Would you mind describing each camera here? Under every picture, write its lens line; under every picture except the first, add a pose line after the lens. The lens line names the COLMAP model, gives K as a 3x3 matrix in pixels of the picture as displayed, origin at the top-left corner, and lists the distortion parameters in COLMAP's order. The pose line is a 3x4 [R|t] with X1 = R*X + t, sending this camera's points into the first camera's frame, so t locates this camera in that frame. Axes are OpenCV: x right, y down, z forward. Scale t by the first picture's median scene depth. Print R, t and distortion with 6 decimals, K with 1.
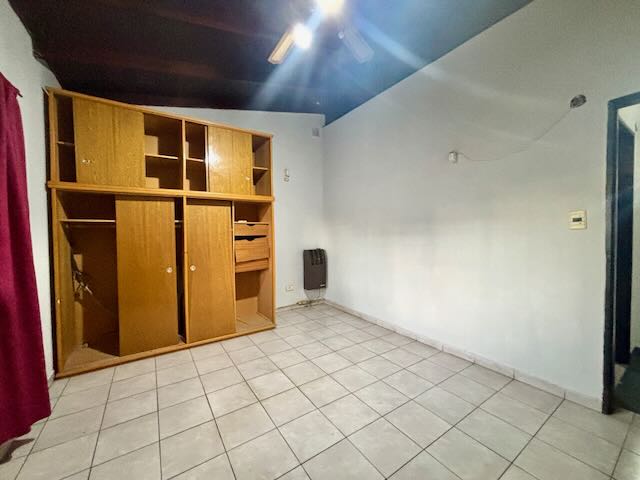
lens RADIAL K [[257.0, 0, 320.4], [0, 257.0, 238.8], [0, 0, 1]] dist [-0.001289, 0.000933]
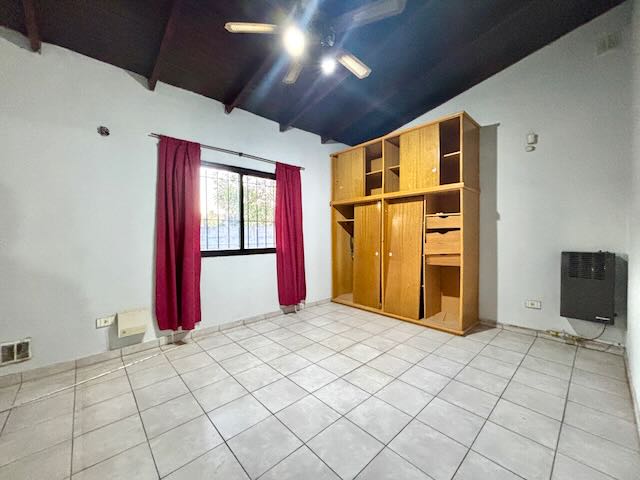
lens RADIAL K [[257.0, 0, 320.5], [0, 257.0, 239.9], [0, 0, 1]] dist [-0.001289, 0.000933]
pose [[0.157258, 0.027277, -0.987181, 0.676805], [-0.025282, 0.999402, 0.023587, 0.021810], [0.987234, 0.021248, 0.157853, 0.456964]]
